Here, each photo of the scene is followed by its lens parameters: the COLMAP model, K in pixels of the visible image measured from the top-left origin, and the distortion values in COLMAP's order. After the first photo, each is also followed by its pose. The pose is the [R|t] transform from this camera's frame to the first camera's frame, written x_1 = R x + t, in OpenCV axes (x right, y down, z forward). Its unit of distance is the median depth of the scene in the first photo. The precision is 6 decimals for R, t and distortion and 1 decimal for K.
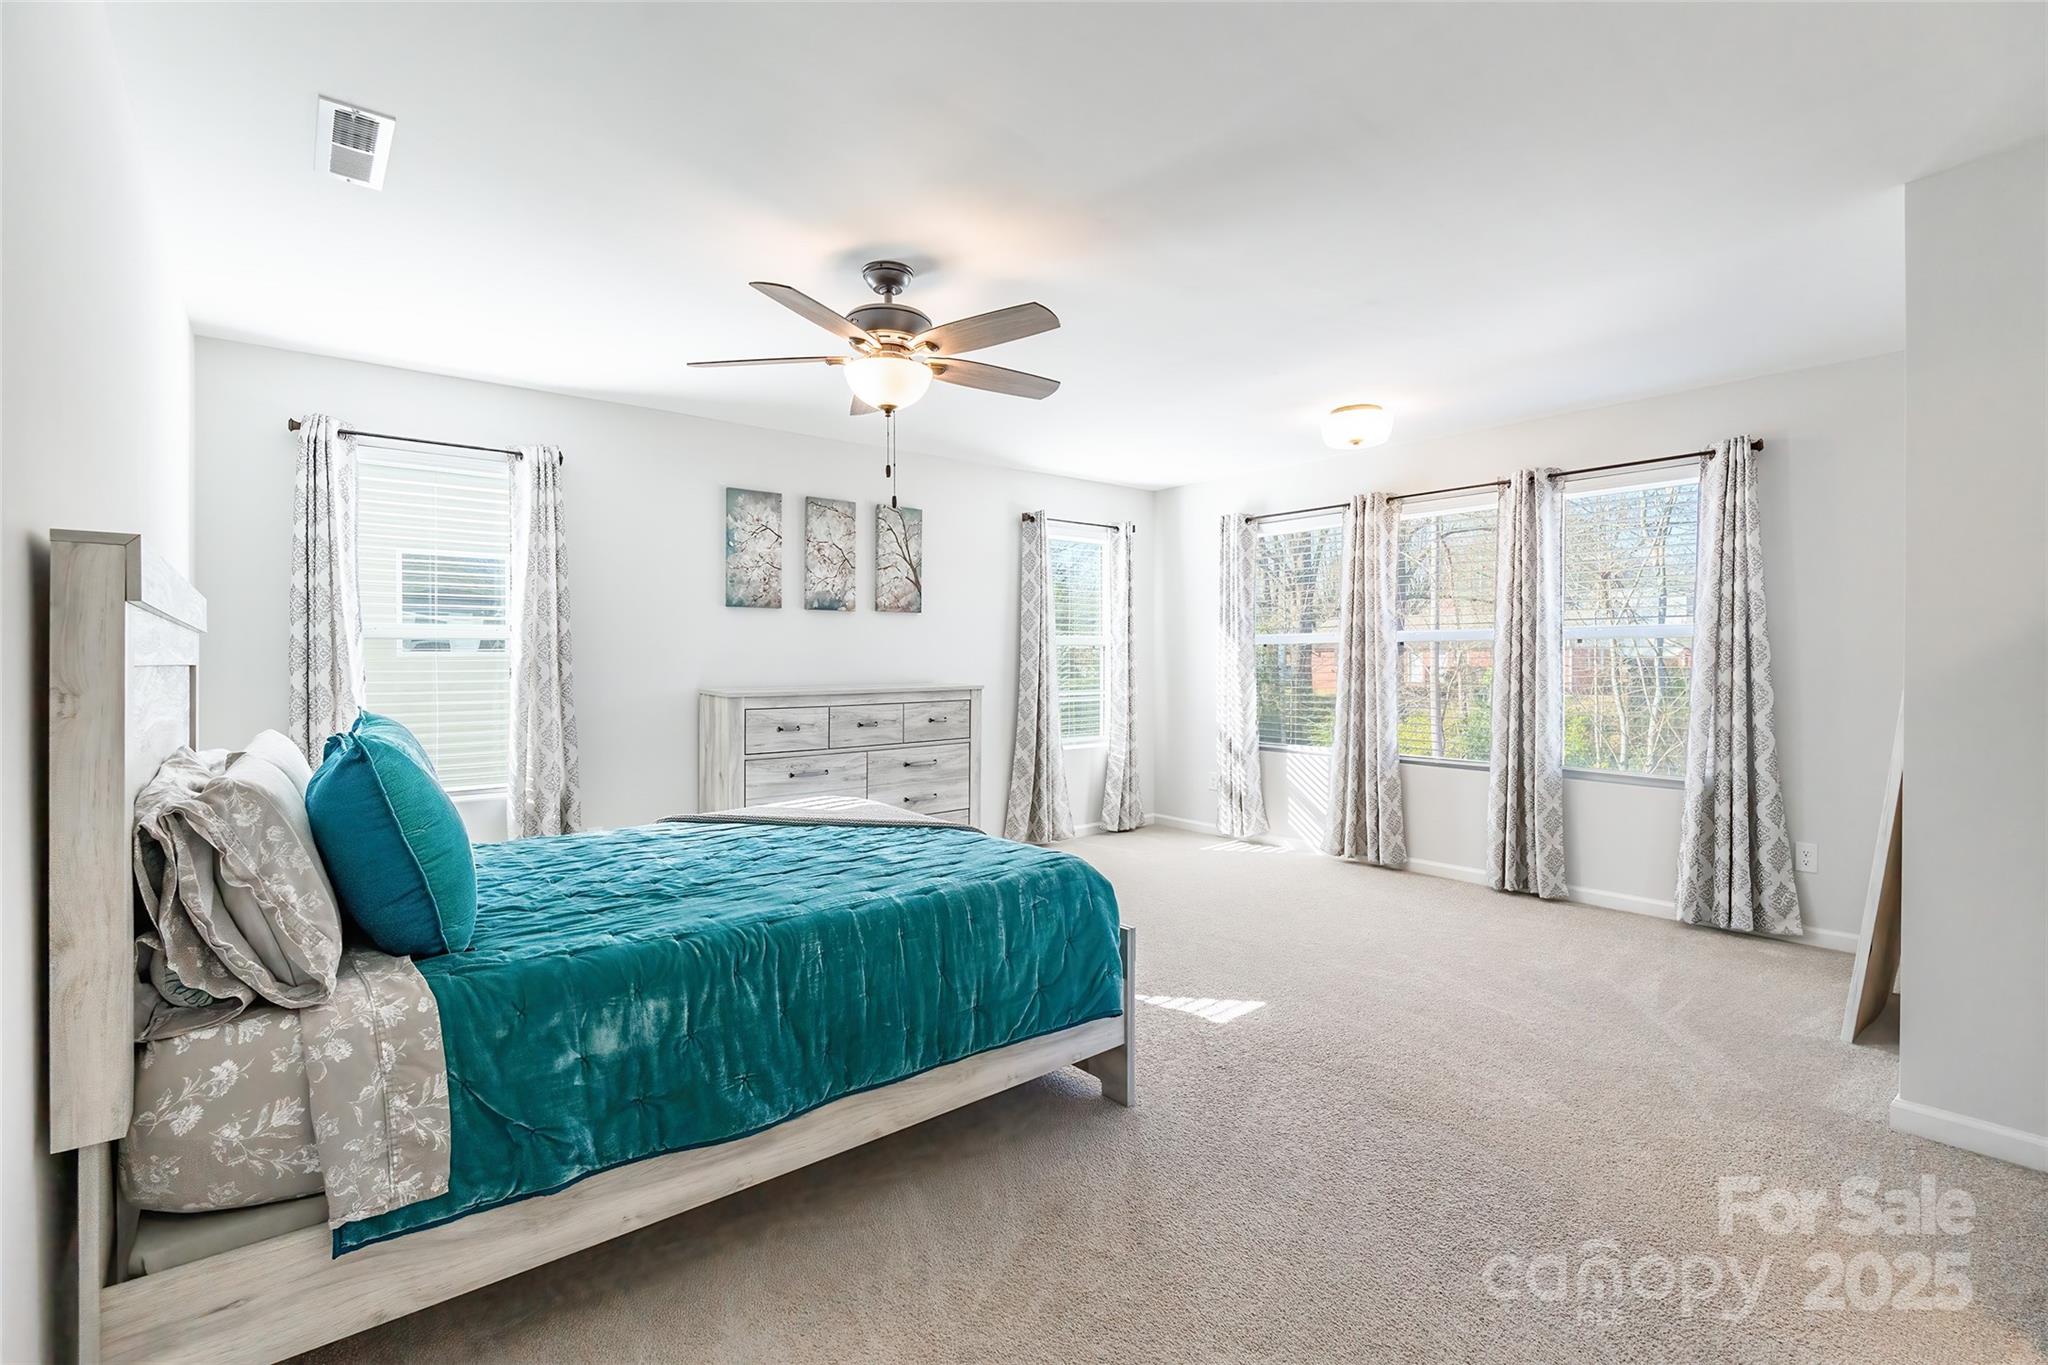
lens RADIAL K [[932.9, 0, 1024.8], [0, 932.9, 658.2], [0, 0, 1]] dist [0.001538, -0.000010]
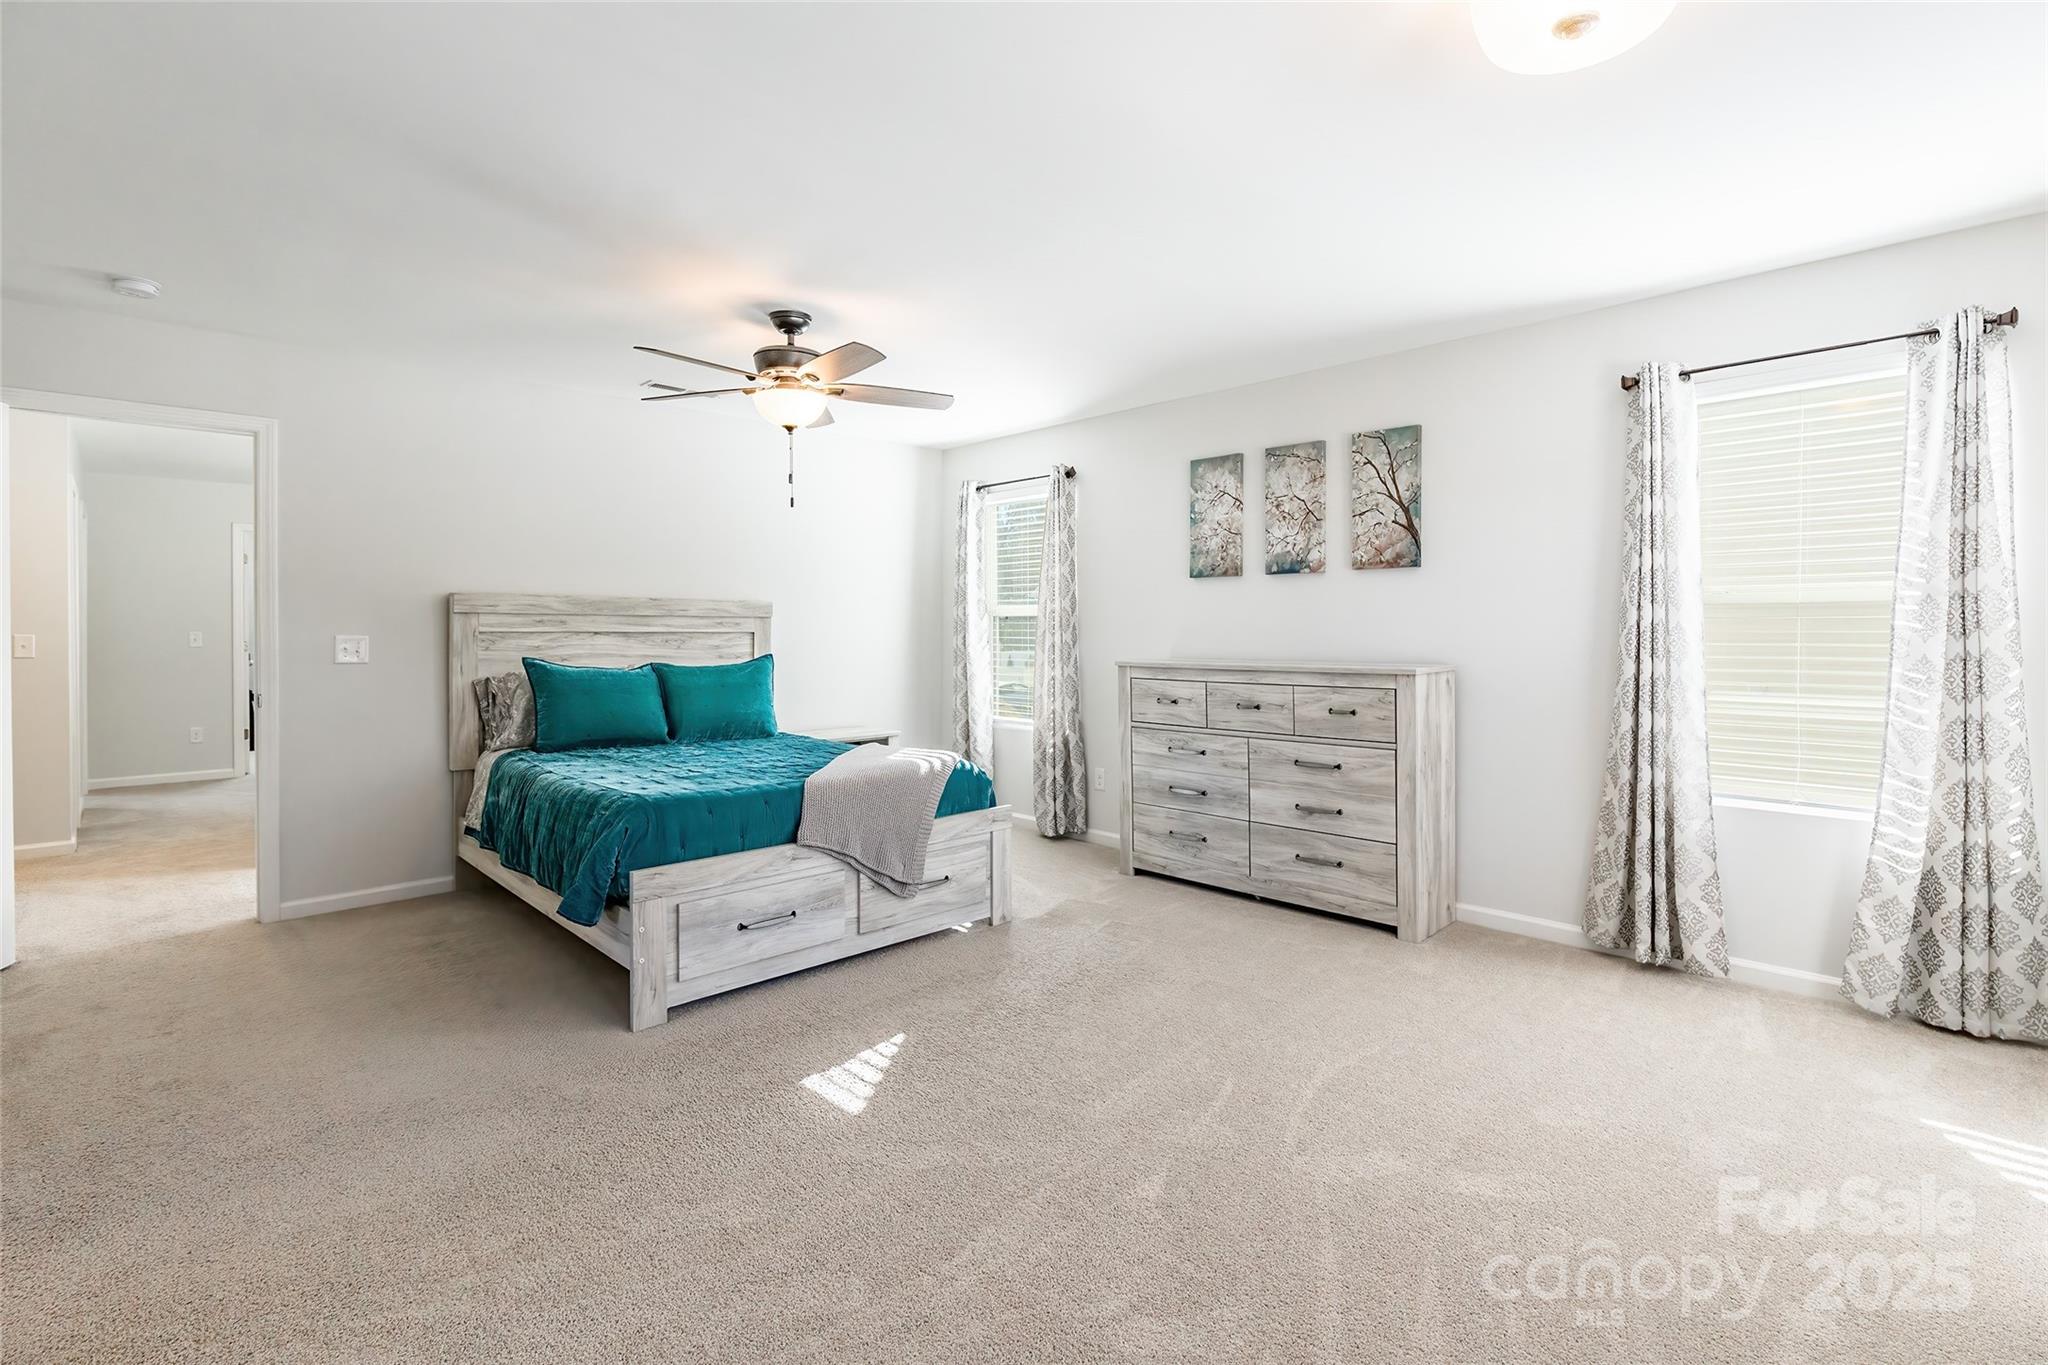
lens RADIAL K [[924.1, 0, 1026.5], [0, 924.1, 625.2], [0, 0, 1]] dist [-0.000697, -0.000225]
pose [[0.093386, 0.000002, -0.995630, 0.631744], [0.002289, 0.999997, 0.000217, -0.004282], [0.995627, -0.002300, 0.093386, 0.687627]]
